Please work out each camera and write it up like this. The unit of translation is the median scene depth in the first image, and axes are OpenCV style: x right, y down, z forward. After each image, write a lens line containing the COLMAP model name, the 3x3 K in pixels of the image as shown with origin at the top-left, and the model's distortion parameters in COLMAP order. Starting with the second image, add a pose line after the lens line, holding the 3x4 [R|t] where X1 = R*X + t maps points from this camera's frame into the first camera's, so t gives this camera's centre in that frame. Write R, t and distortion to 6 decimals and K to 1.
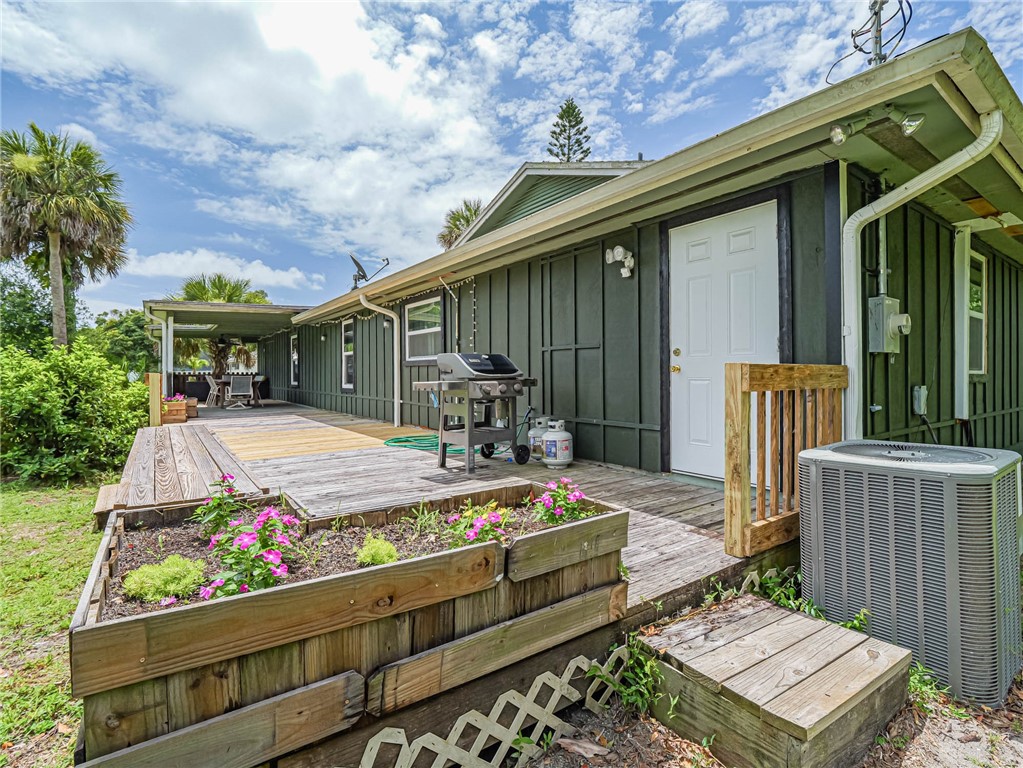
lens RADIAL K [[498.1, 0, 511.3], [0, 498.1, 371.0], [0, 0, 1]] dist [-0.011505, 0.000069]
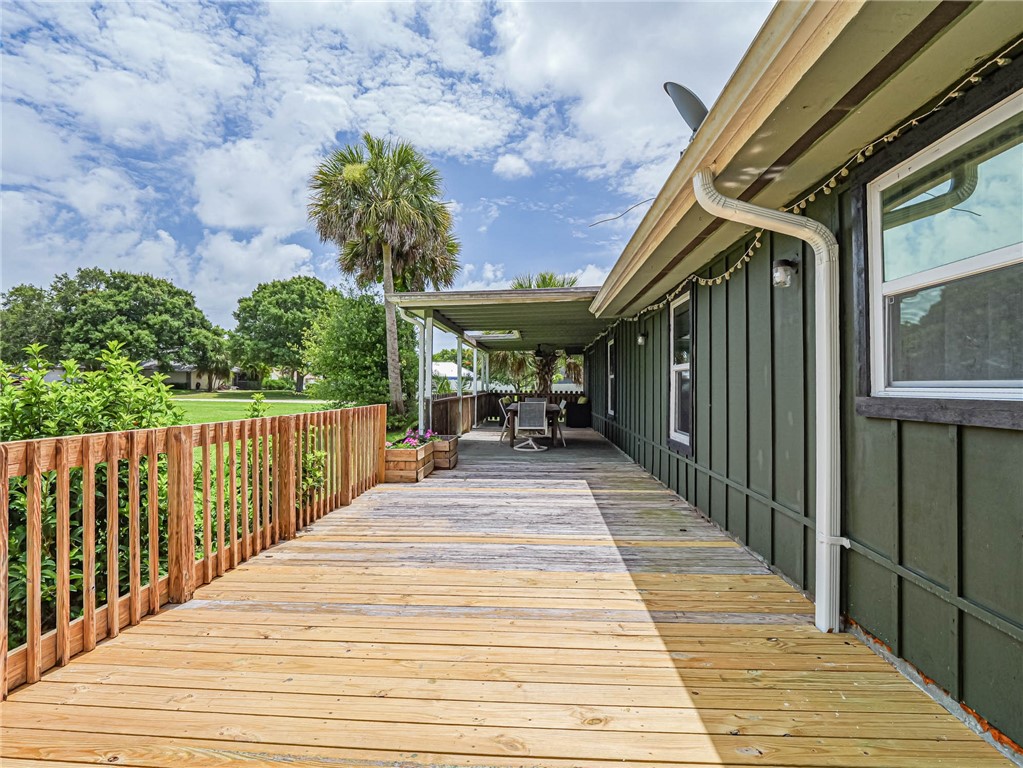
lens RADIAL K [[496.2, 0, 511.5], [0, 496.2, 384.0], [0, 0, 1]] dist [0.053752, 0.000012]
pose [[0.762383, 0.006936, -0.647089, -0.074367], [-0.004472, 0.999975, 0.005450, -0.011235], [0.647111, -0.001261, 0.762395, 0.276916]]
